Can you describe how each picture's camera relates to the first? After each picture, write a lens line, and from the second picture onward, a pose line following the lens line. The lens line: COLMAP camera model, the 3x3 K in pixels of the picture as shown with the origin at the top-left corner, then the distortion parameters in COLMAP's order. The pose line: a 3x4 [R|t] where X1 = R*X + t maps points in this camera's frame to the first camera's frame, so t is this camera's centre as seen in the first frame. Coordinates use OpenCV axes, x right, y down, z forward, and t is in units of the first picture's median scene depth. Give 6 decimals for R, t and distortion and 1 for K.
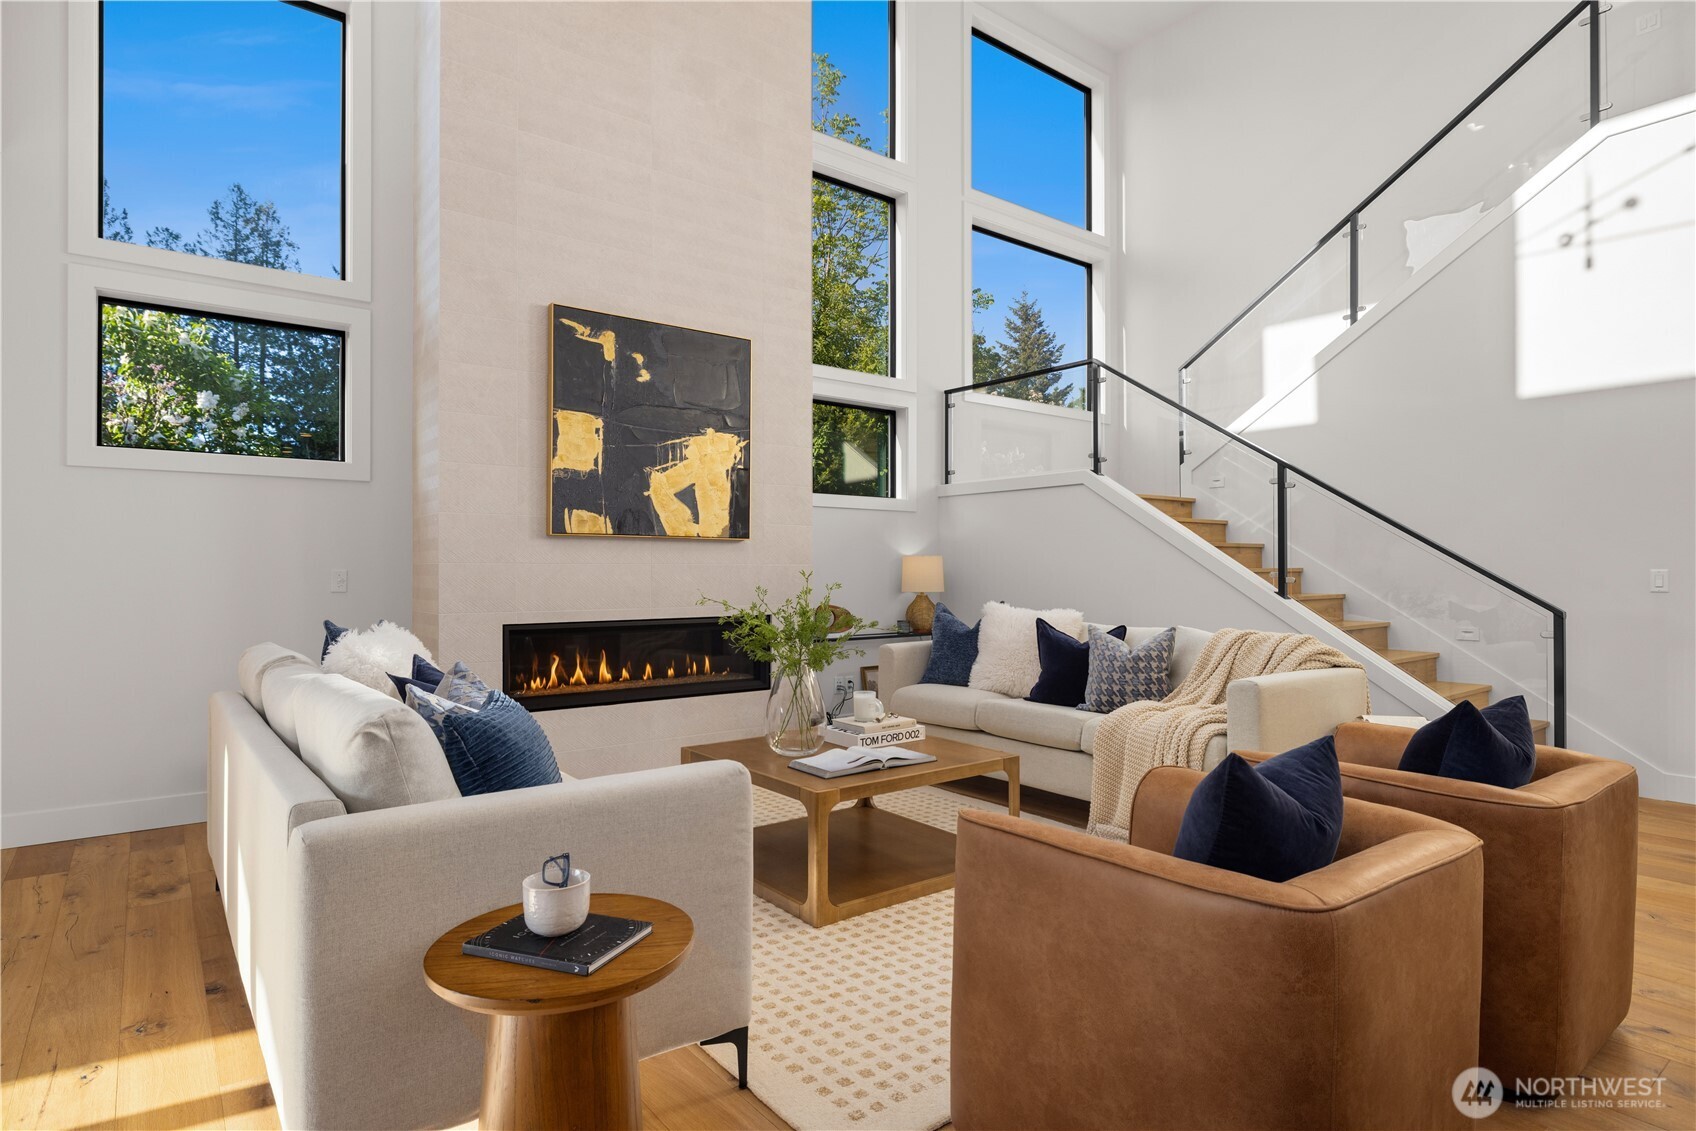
lens RADIAL K [[913.6, 0, 852.2], [0, 913.6, 564.0], [0, 0, 1]] dist [-0.007322, -0.000659]
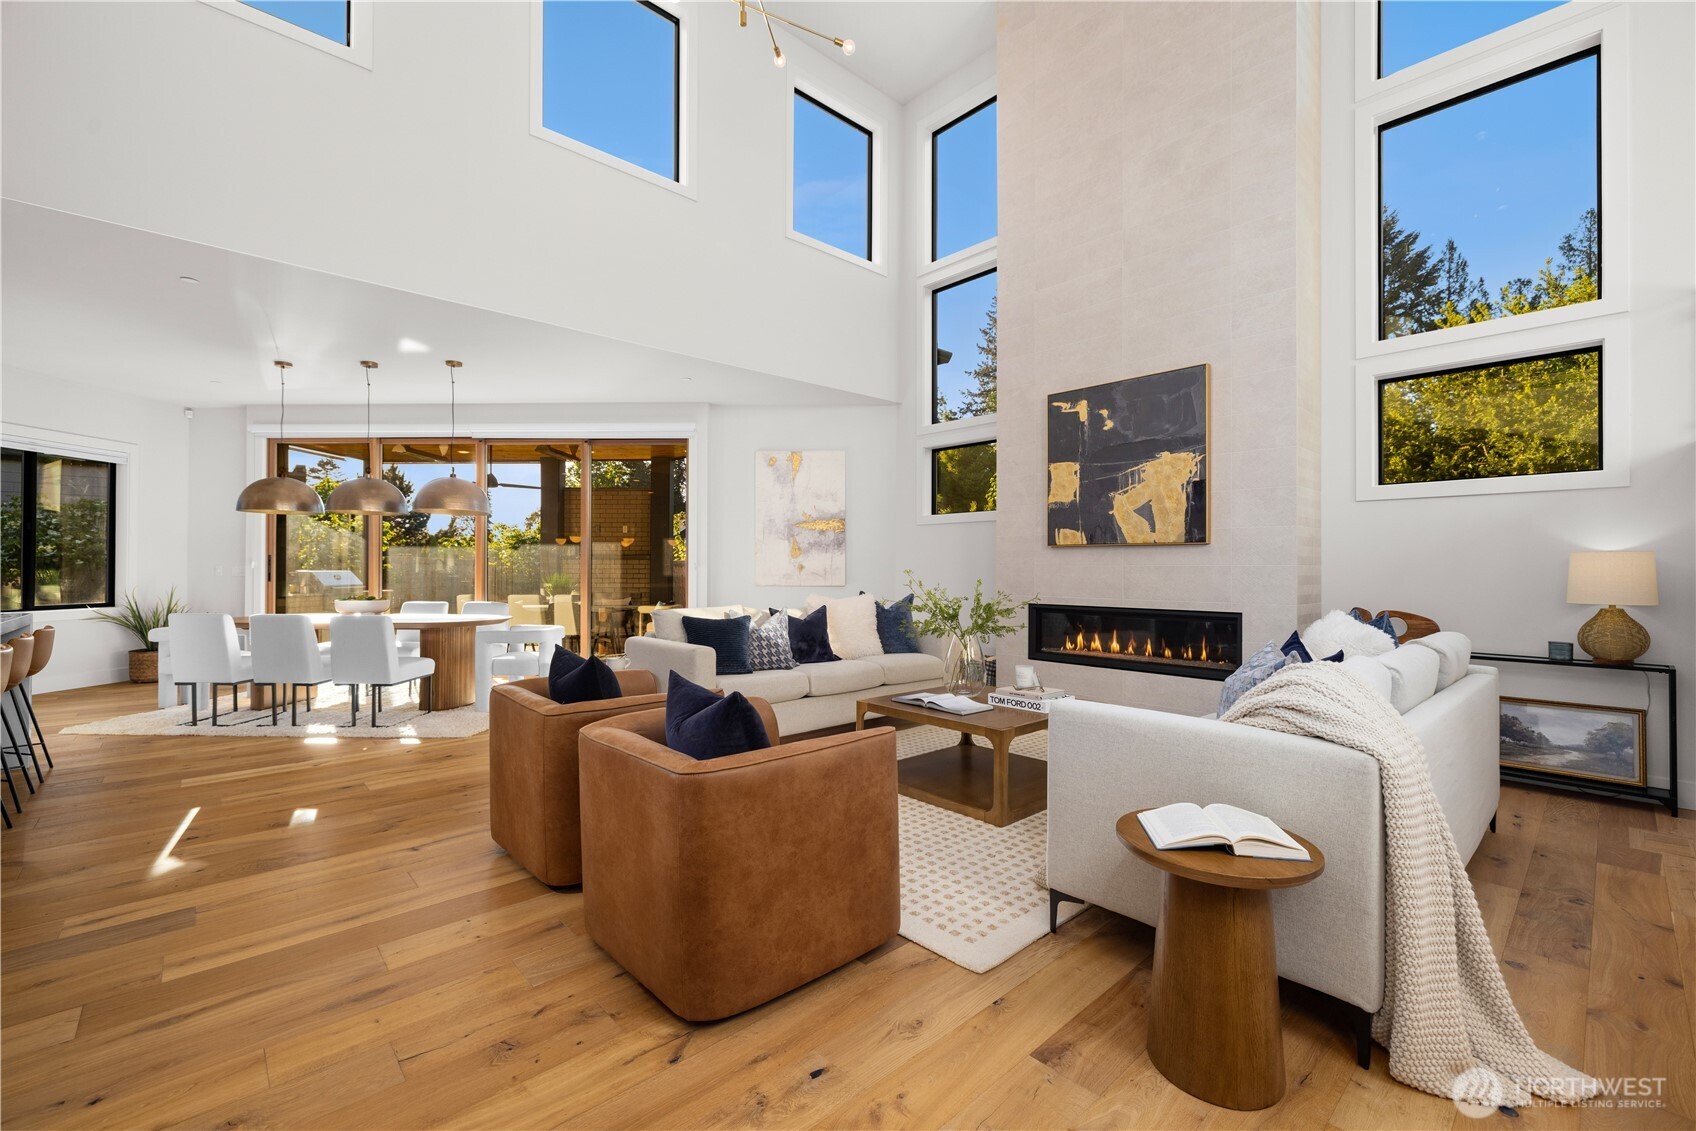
lens RADIAL K [[720.8, 0, 846.3], [0, 720.8, 567.7], [0, 0, 1]] dist [0.001795, -0.000331]
pose [[0.065419, -0.001960, -0.997856, 0.792183], [0.002598, 0.999995, -0.001794, 0.004374], [0.997855, -0.002475, 0.065423, 0.541898]]
